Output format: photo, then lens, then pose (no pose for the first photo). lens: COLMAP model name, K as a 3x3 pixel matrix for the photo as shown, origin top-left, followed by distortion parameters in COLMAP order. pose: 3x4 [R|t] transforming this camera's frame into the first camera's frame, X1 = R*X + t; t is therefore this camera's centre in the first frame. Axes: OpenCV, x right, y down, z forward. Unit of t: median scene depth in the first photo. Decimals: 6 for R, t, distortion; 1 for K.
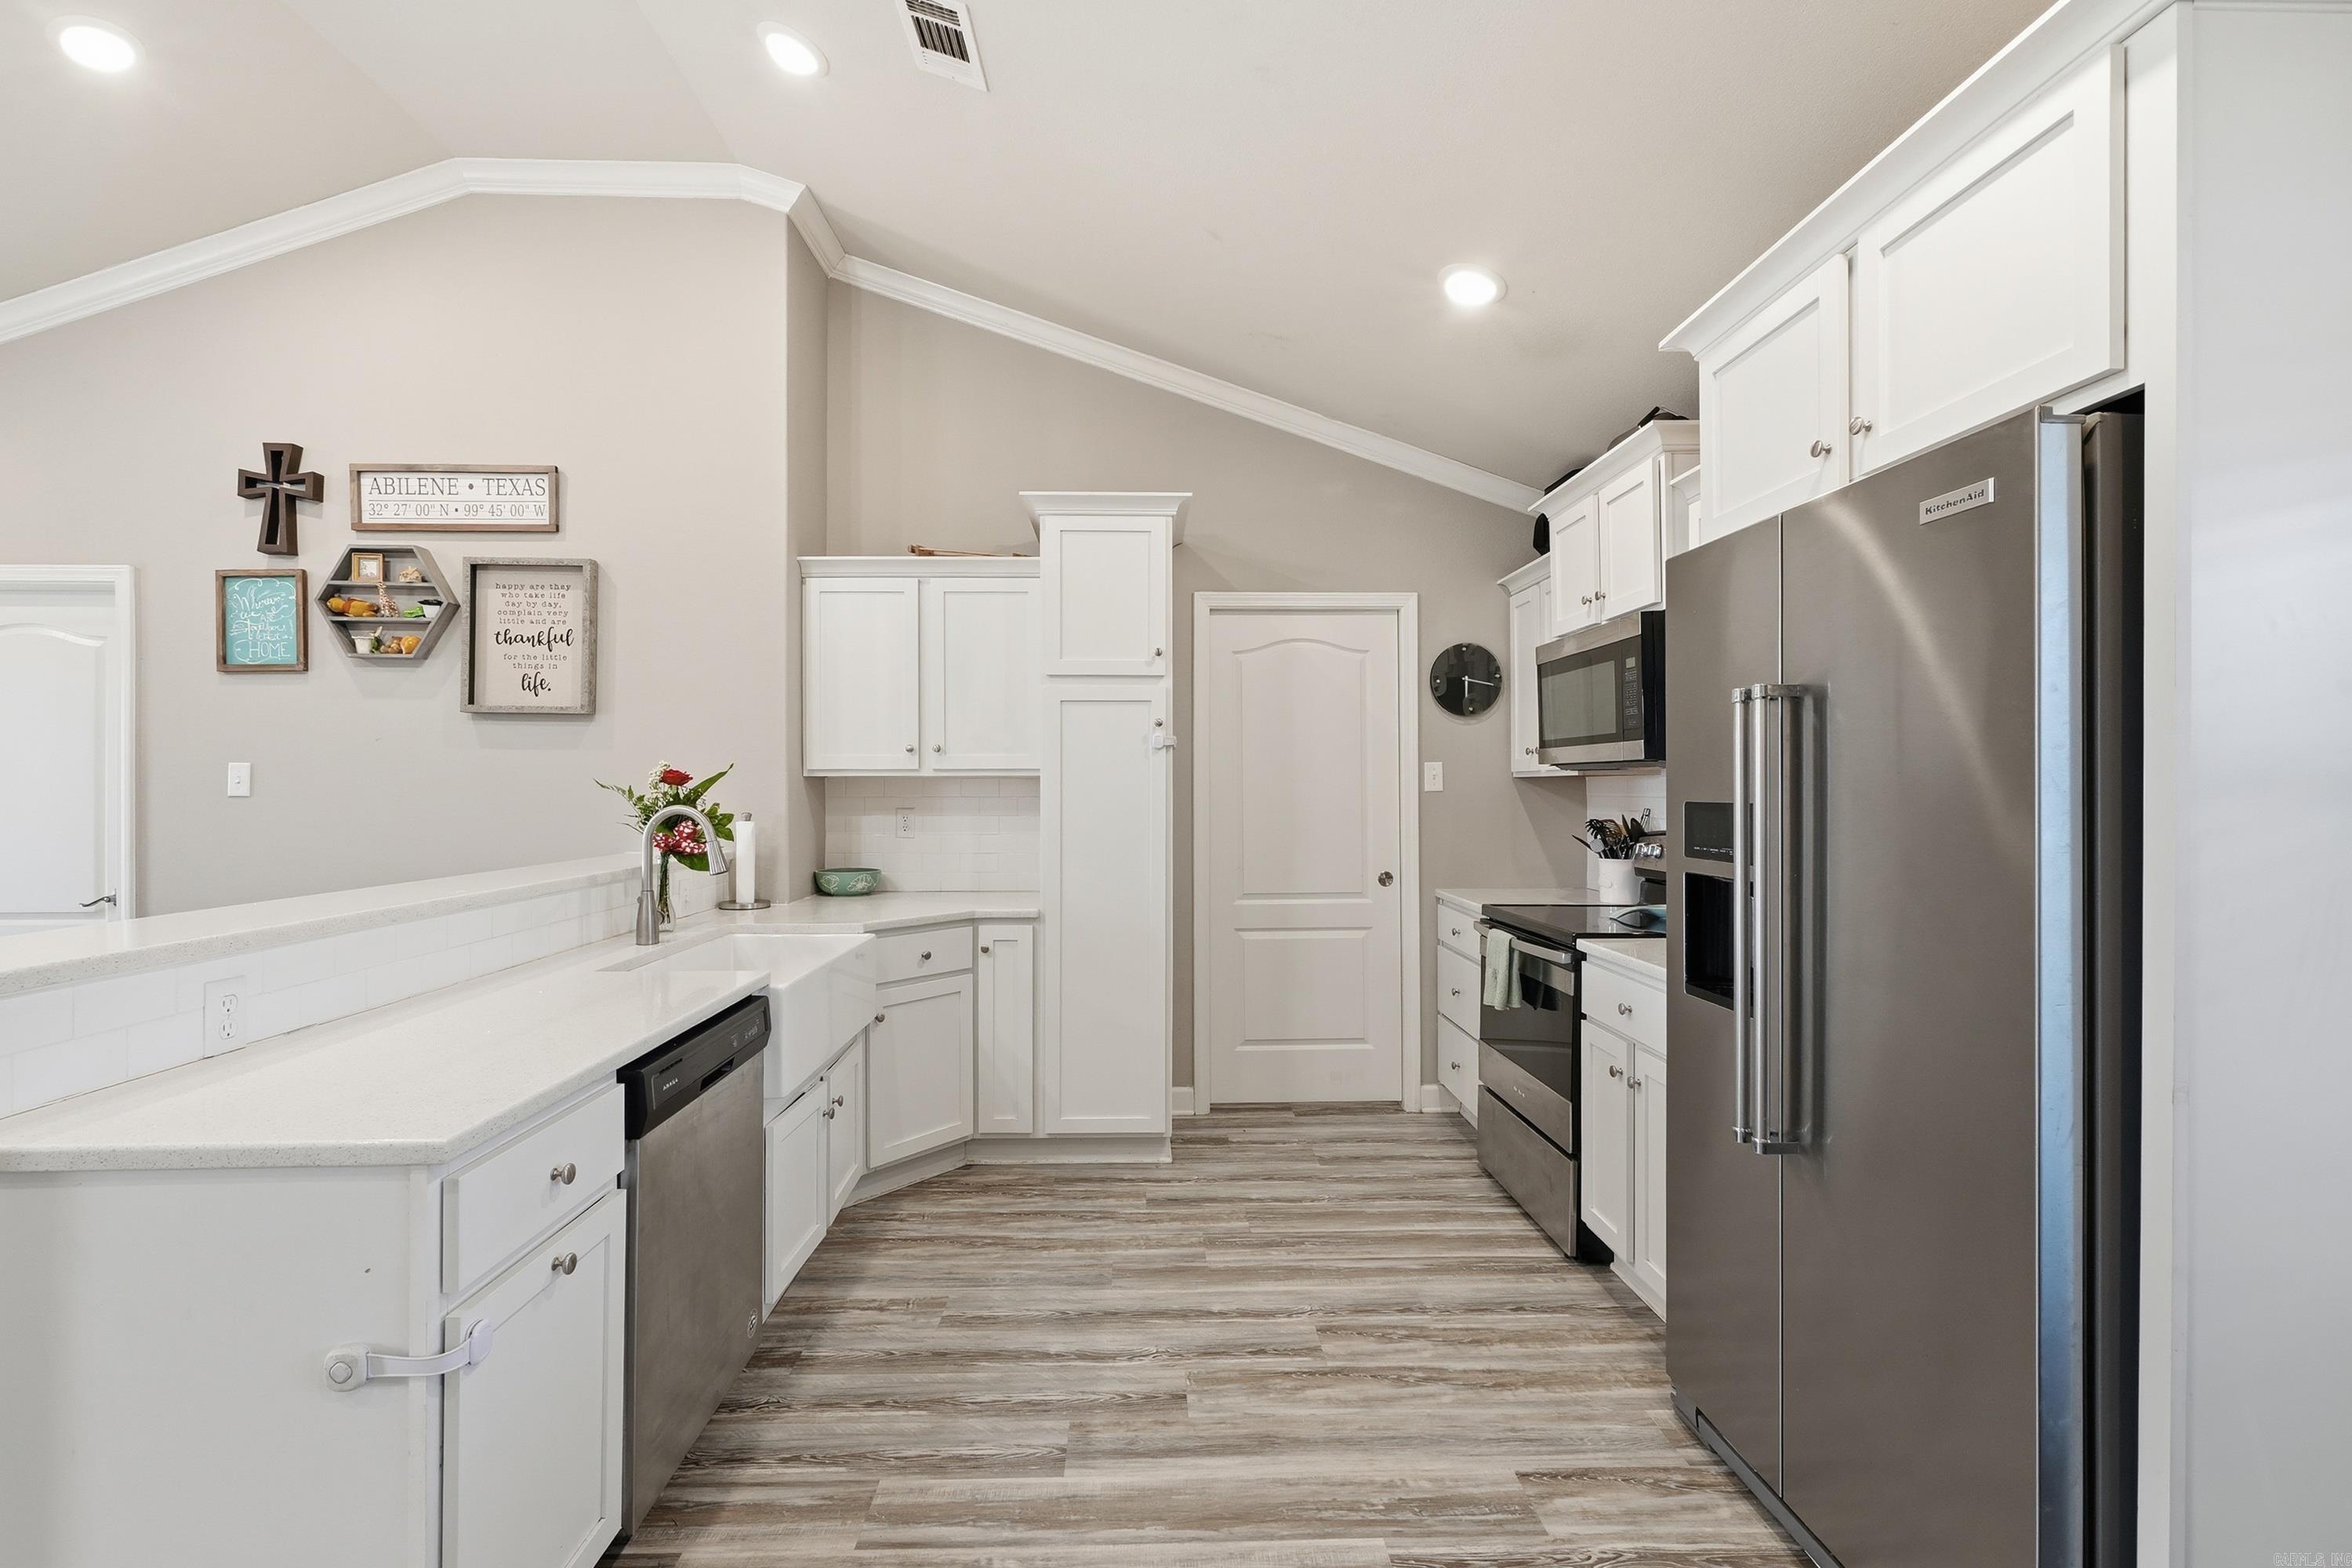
lens RADIAL K [[1032.8, 0, 1165.2], [0, 1032.8, 779.0], [0, 0, 1]] dist [-0.010963, 0.004651]
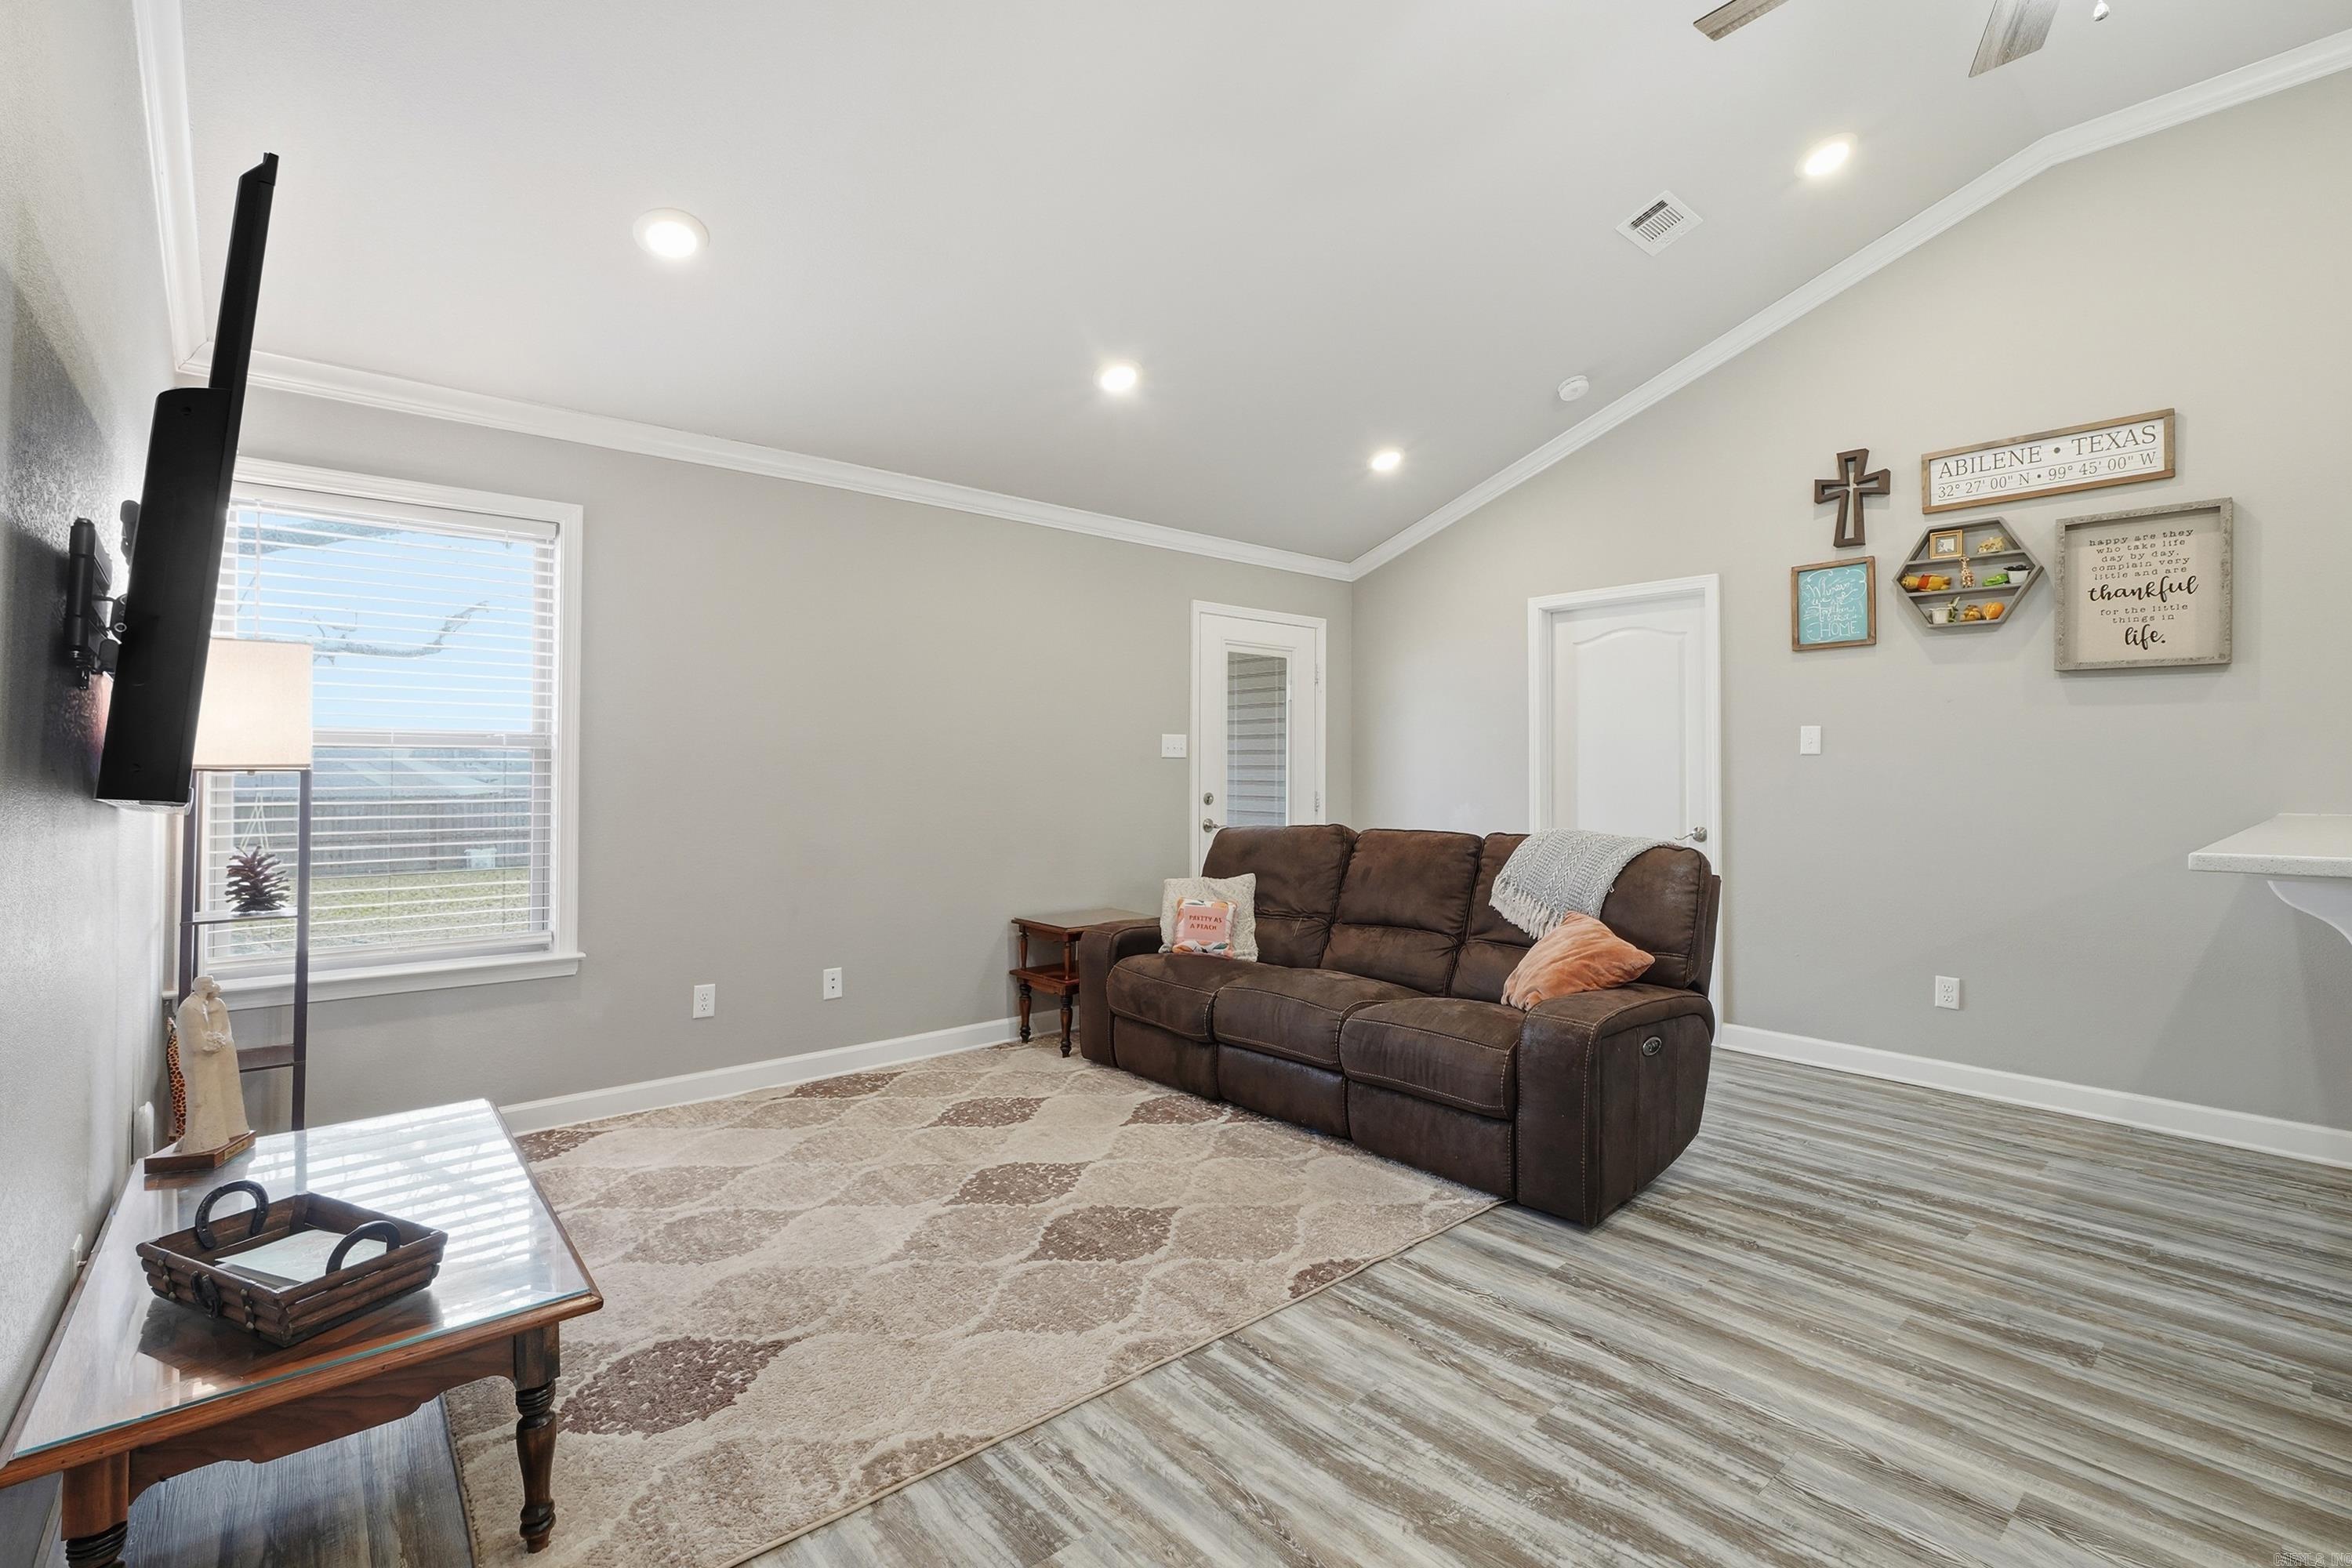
lens RADIAL K [[1032.8, 0, 1171.7], [0, 1032.8, 761.6], [0, 0, 1]] dist [-0.010963, 0.004651]
pose [[0.634335, -0.001308, -0.773058, -0.454684], [0.000956, 0.999999, -0.000908, 0.026564], [0.773058, -0.000163, 0.634335, -0.339495]]
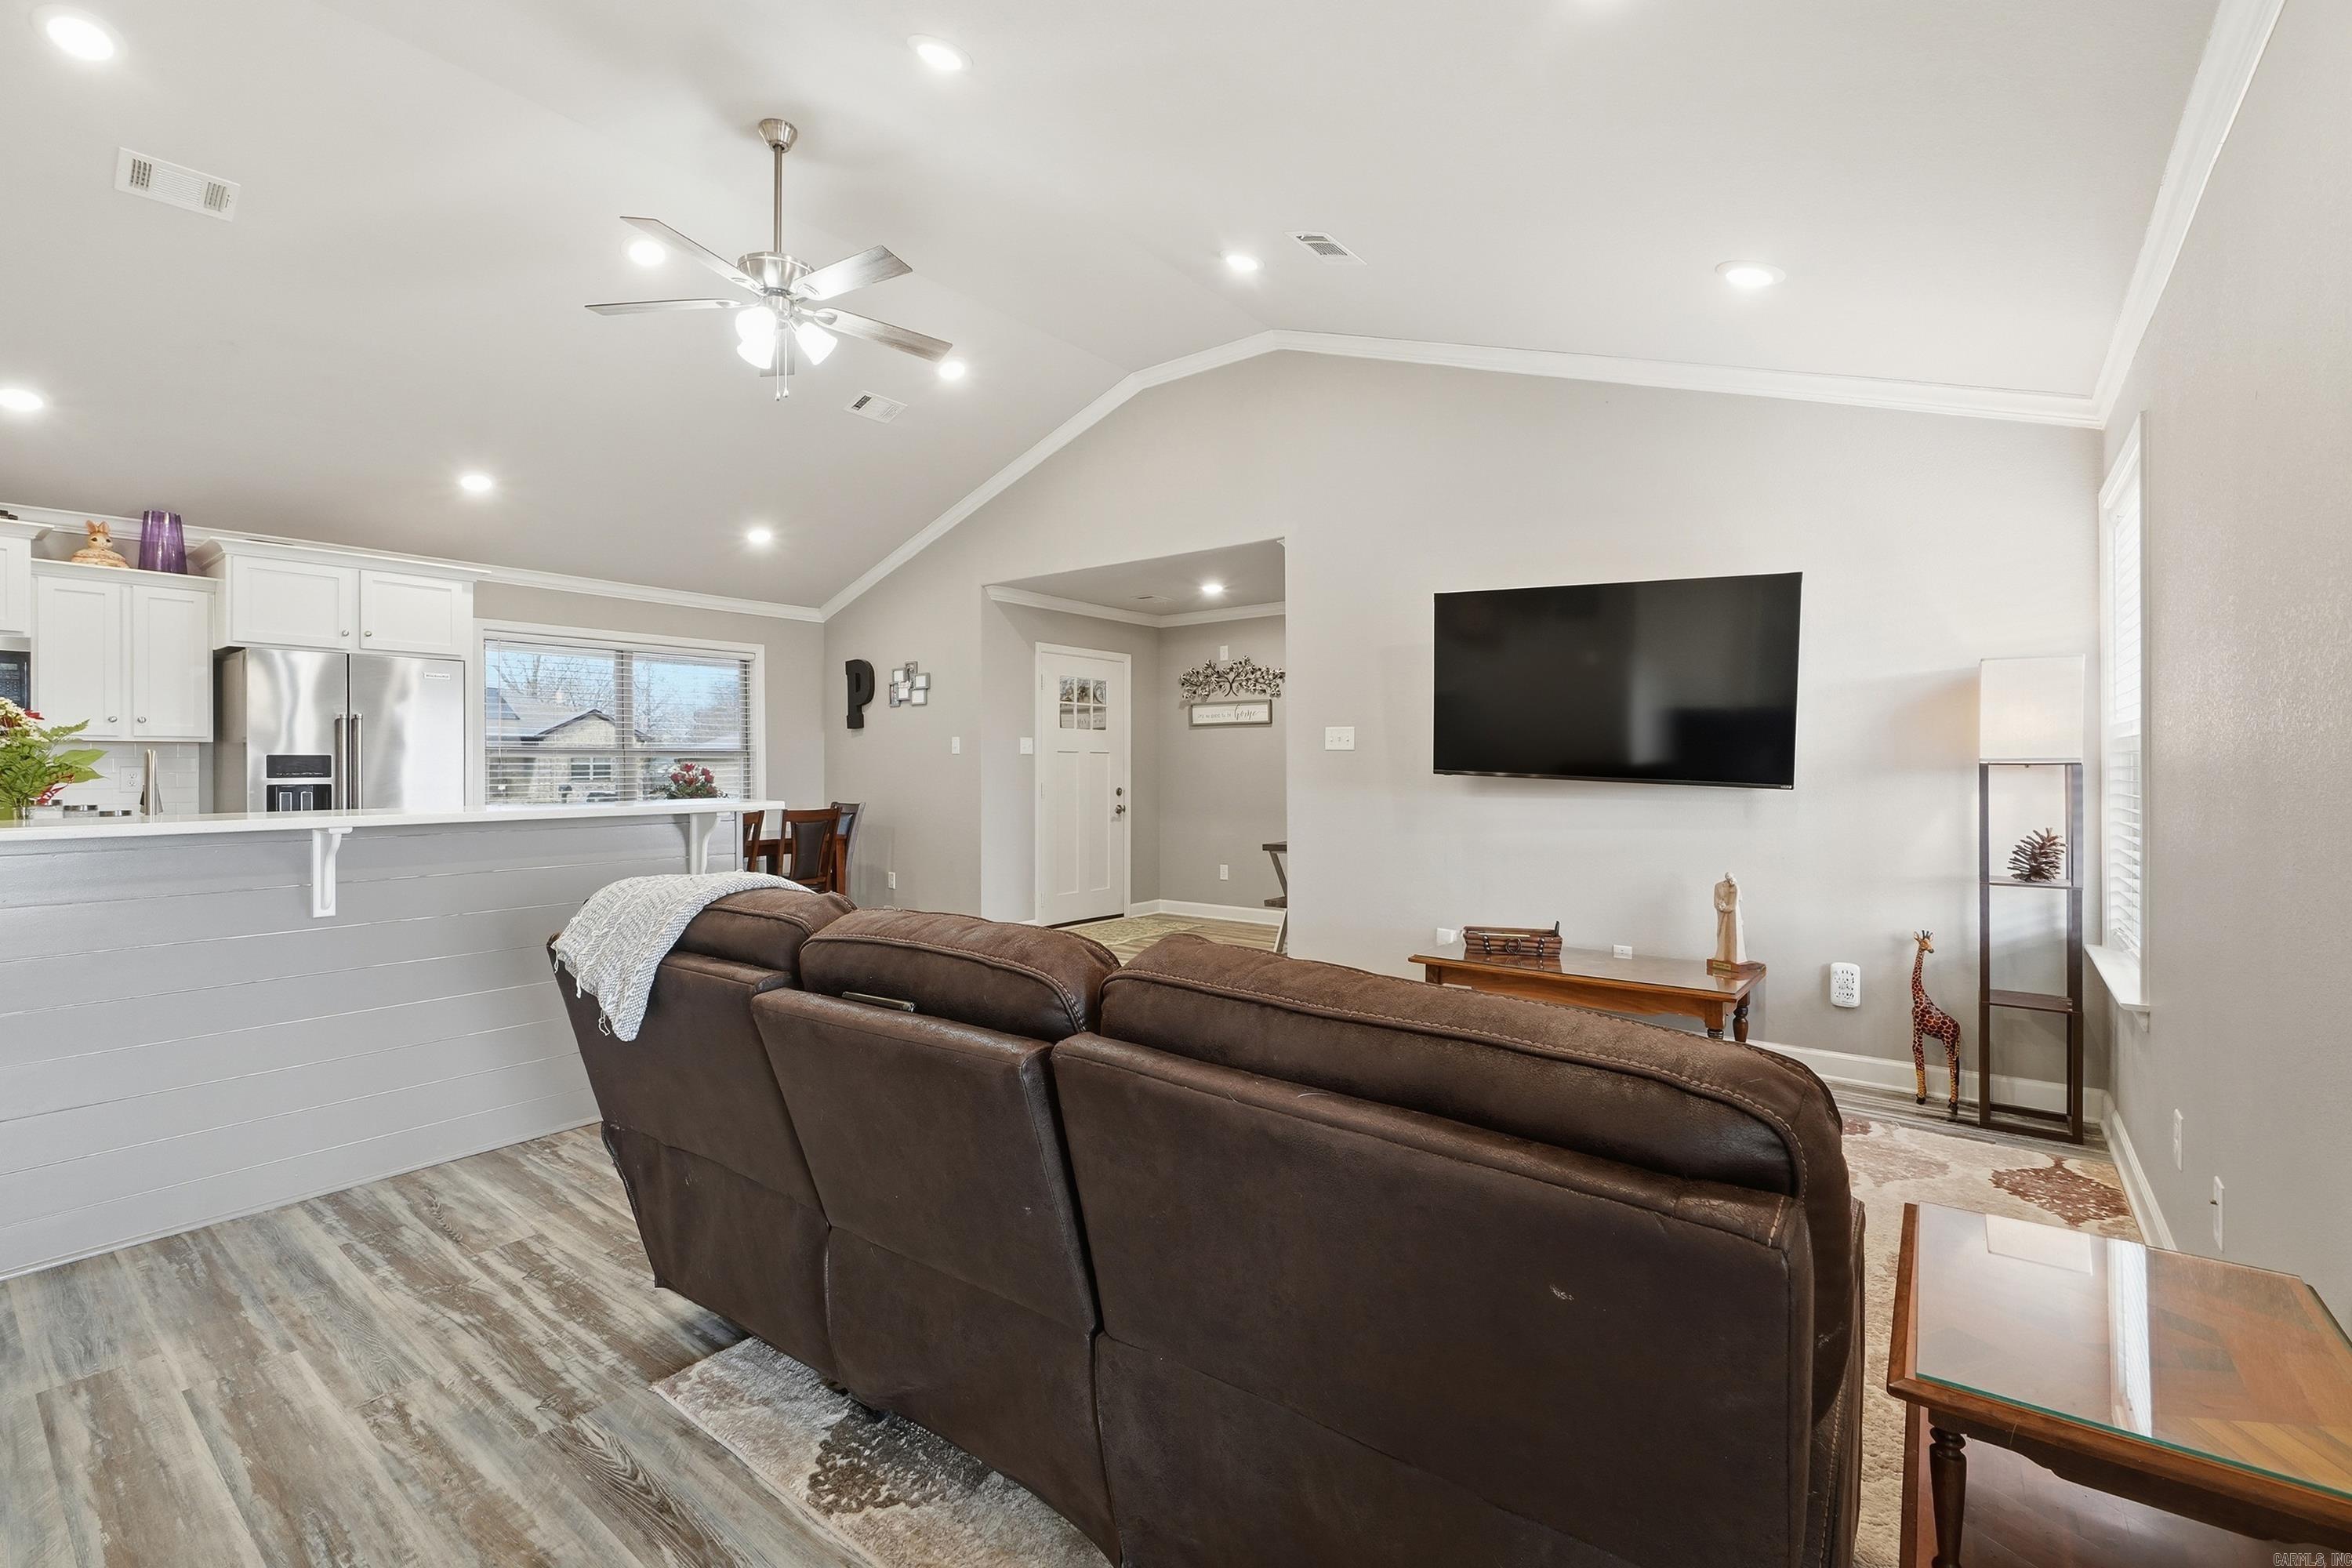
lens RADIAL K [[1032.8, 0, 1174.5], [0, 1032.8, 762.1], [0, 0, 1]] dist [-0.010963, 0.004651]
pose [[-0.773612, 0.007951, 0.633610, -1.514359], [0.002098, 0.999948, -0.009987, 0.039213], [-0.633656, -0.006397, -0.773588, 0.879746]]
